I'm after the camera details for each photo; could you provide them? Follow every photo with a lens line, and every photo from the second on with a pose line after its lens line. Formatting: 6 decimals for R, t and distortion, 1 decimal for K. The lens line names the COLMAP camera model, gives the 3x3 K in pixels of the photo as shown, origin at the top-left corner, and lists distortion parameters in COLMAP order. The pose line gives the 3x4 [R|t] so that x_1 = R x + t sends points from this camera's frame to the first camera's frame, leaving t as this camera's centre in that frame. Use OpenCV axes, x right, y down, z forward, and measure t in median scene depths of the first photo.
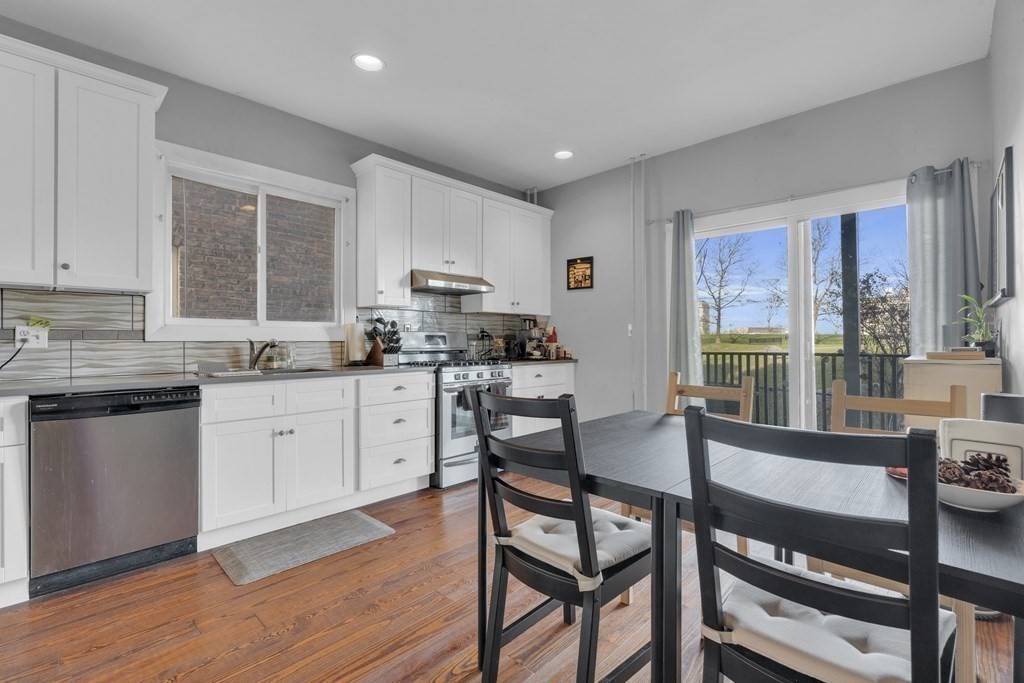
lens RADIAL K [[467.4, 0, 507.5], [0, 467.4, 347.9], [0, 0, 1]] dist [-0.001147, -0.000700]
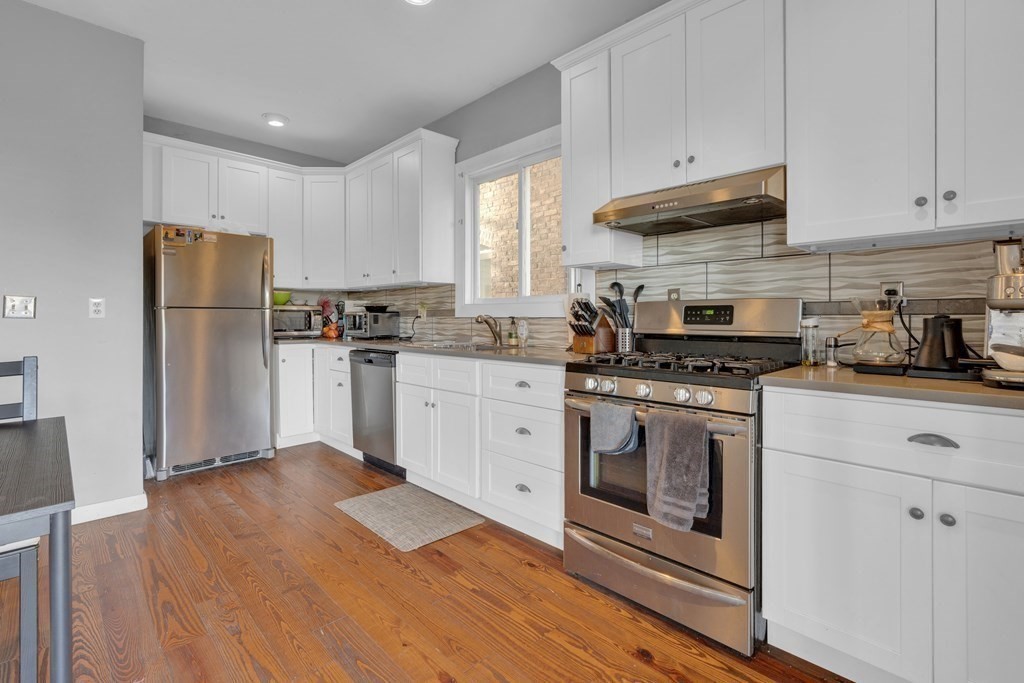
lens RADIAL K [[467.4, 0, 502.4], [0, 467.4, 318.3], [0, 0, 1]] dist [-0.001147, -0.000700]
pose [[-0.033625, 0.009414, -0.999390, 0.587962], [-0.005064, 0.999941, 0.009590, -0.026186], [0.999422, 0.005384, -0.033575, 1.229699]]
